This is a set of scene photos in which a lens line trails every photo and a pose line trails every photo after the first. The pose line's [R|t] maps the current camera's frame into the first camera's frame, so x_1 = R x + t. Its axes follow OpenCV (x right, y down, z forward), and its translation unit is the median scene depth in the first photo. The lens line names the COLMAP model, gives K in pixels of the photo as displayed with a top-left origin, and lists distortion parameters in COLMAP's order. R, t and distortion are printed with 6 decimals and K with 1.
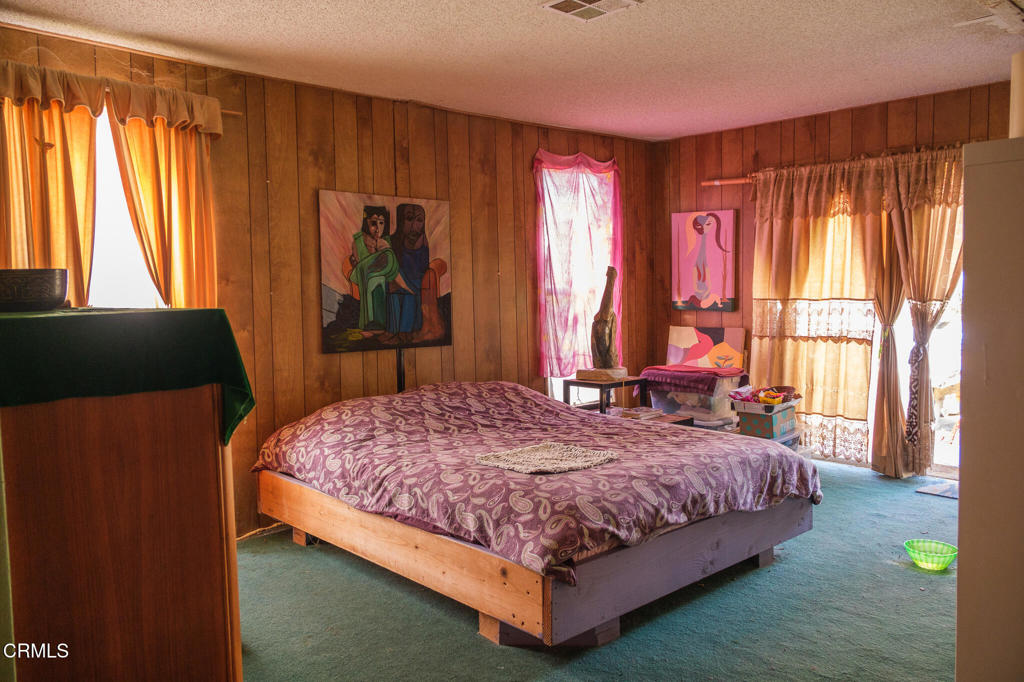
lens RADIAL K [[792.5, 0, 512.8], [0, 792.5, 341.9], [0, 0, 1]] dist [0.006130, 0.000638]
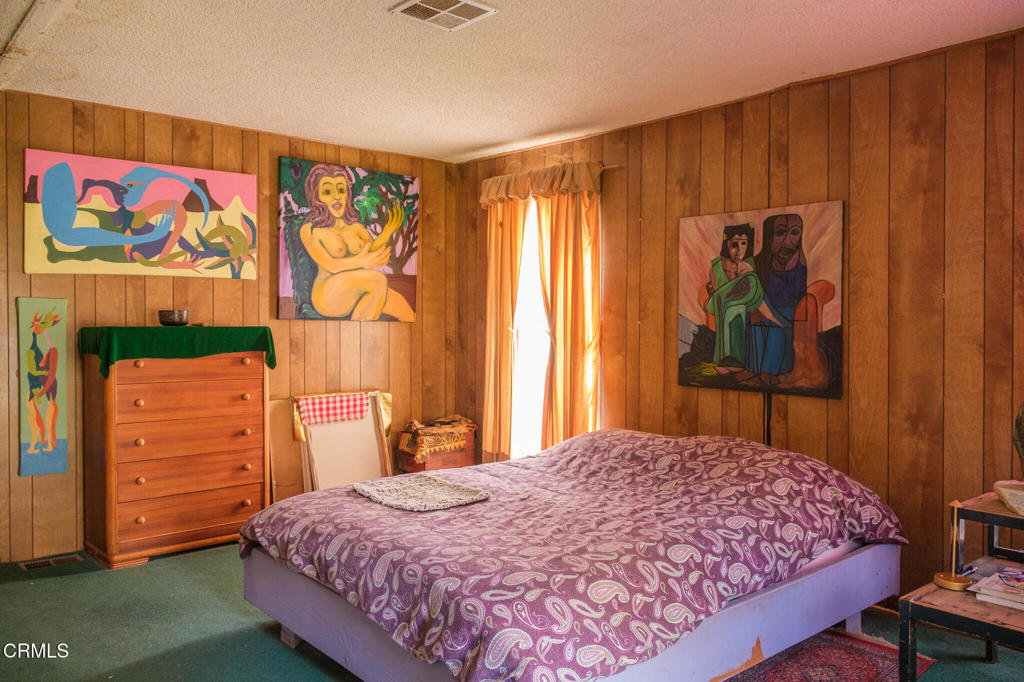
lens RADIAL K [[792.5, 0, 512.6], [0, 792.5, 339.3], [0, 0, 1]] dist [0.006130, 0.000638]
pose [[-0.040177, 0.035296, -0.998569, 0.708413], [-0.070959, 0.996752, 0.038086, -0.061481], [0.996670, 0.072388, -0.037542, 0.793822]]
